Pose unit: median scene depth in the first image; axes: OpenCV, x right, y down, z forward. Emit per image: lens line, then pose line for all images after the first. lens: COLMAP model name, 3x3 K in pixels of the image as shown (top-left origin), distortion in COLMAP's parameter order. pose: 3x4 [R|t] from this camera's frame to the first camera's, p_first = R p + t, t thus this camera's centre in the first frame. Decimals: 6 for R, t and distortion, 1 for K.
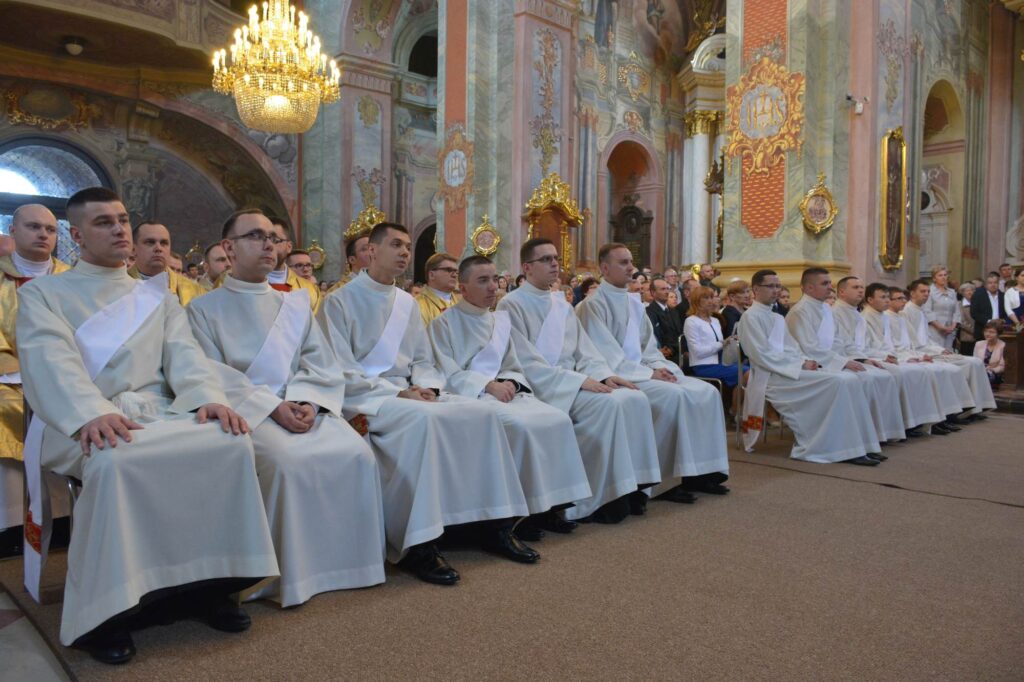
lens RADIAL K [[771.6, 0, 512.0], [0, 771.6, 341.0], [0, 0, 1]] dist [-0.022975, -0.002725]
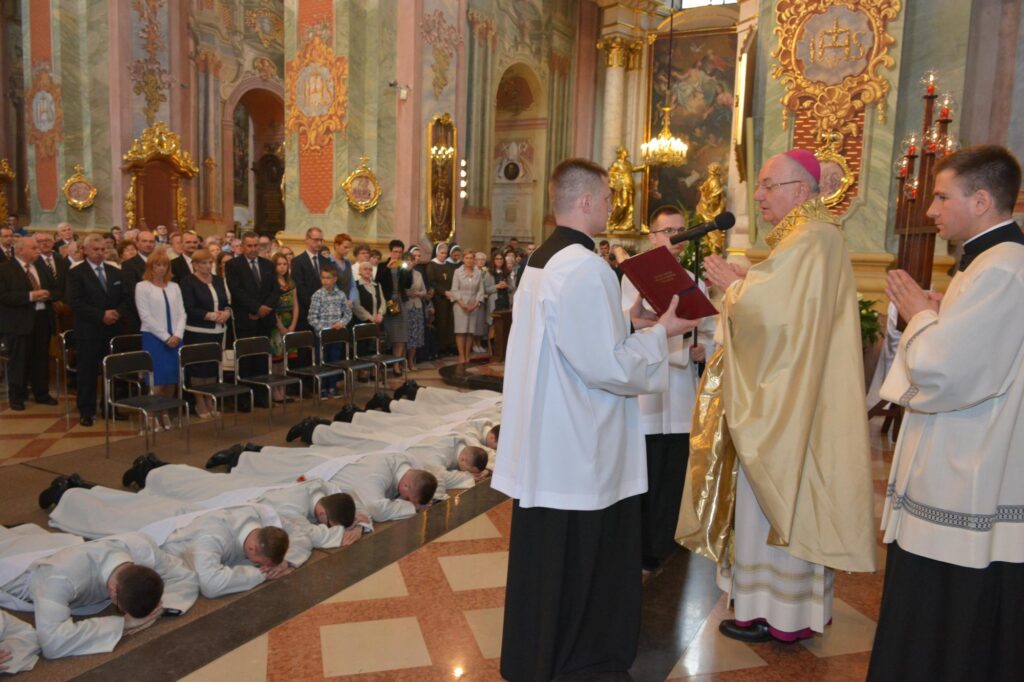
lens RADIAL K [[771.6, 0, 512.0], [0, 771.6, 341.0], [0, 0, 1]] dist [-0.022975, -0.002725]
pose [[0.951354, -0.021840, 0.307324, 0.175459], [-0.009156, 0.995040, 0.099056, -0.046905], [-0.307963, -0.097051, 0.946435, -0.064988]]
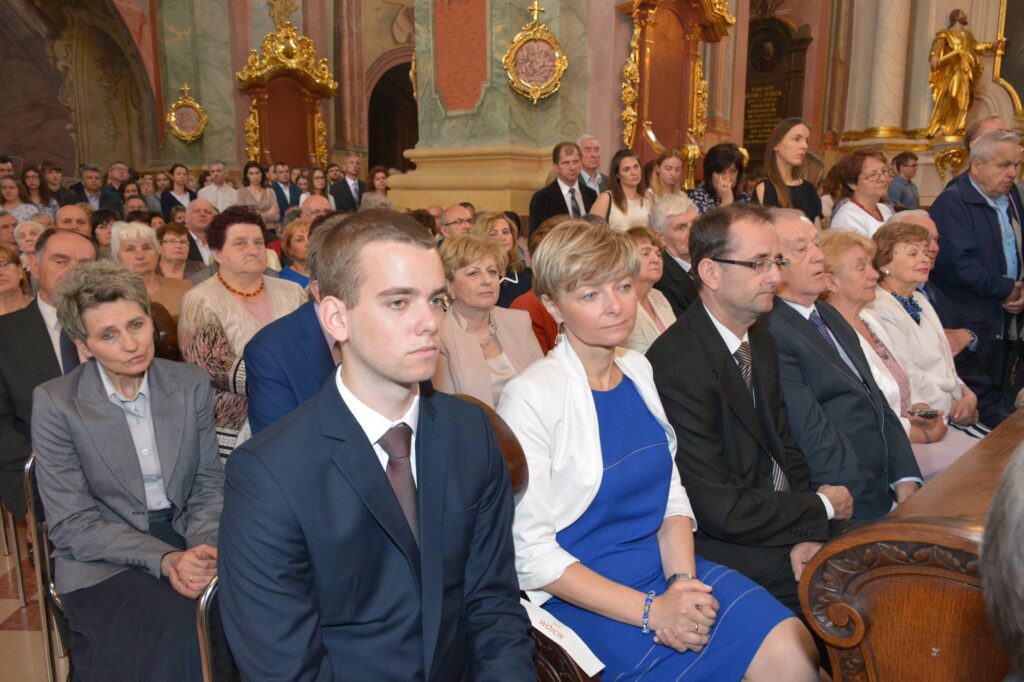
lens RADIAL K [[777.2, 0, 512.0], [0, 777.2, 341.0], [0, 0, 1]] dist [-0.025819, 0.003718]
pose [[0.998614, -0.019406, 0.048913, -0.069926], [0.011724, 0.988200, 0.152718, -0.044726], [-0.051300, -0.151933, 0.987059, 0.548864]]
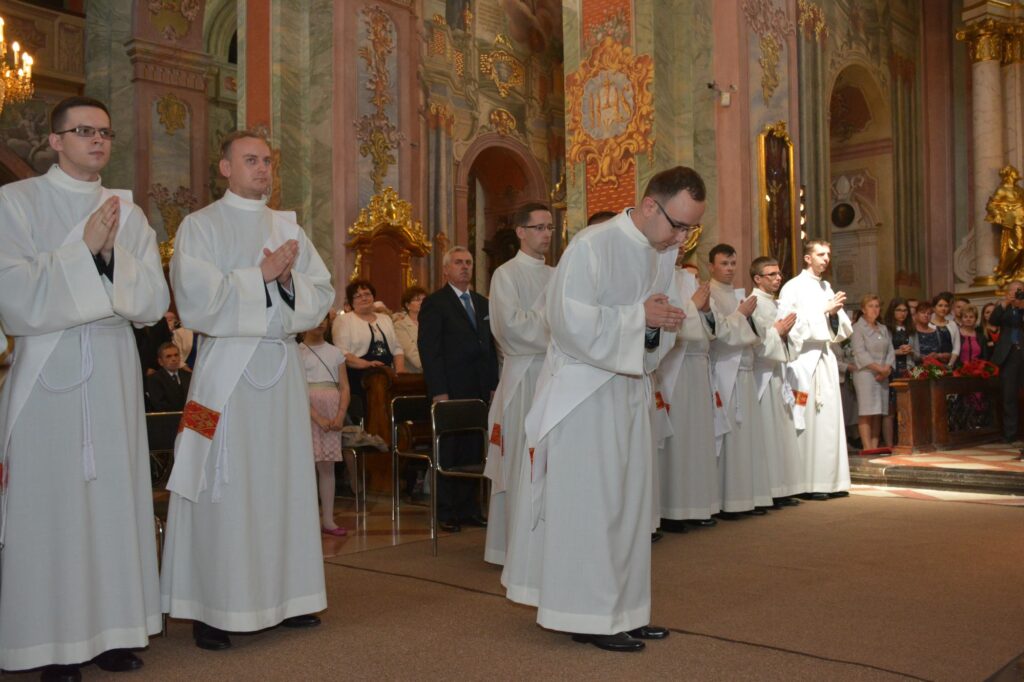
lens RADIAL K [[974.2, 0, 512.0], [0, 974.2, 341.0], [0, 0, 1]] dist [-0.021731, 0.013162]
pose [[0.997064, -0.024790, 0.072453, 0.105291], [0.029255, 0.997695, -0.061228, -0.000647], [-0.070769, 0.063168, 0.995491, 0.024965]]
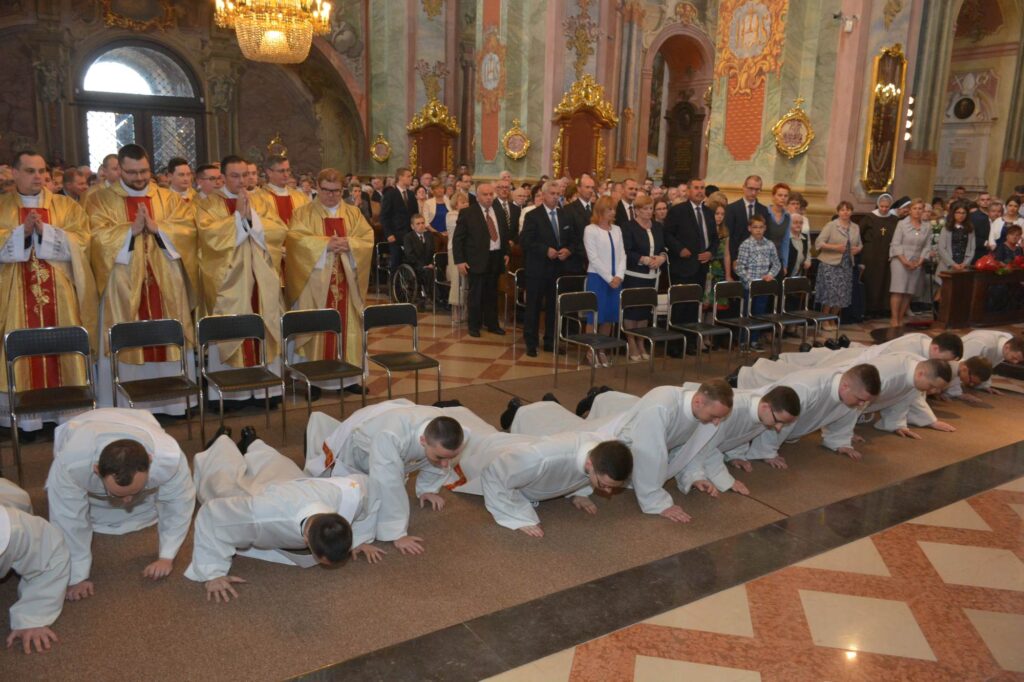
lens RADIAL K [[777.2, 0, 512.0], [0, 777.2, 341.0], [0, 0, 1]] dist [-0.025819, 0.003718]
pose [[0.984803, 0.050202, -0.166261, 0.145922], [-0.021917, 0.985582, 0.167775, -0.044434], [0.172286, -0.161581, 0.971704, -0.056837]]
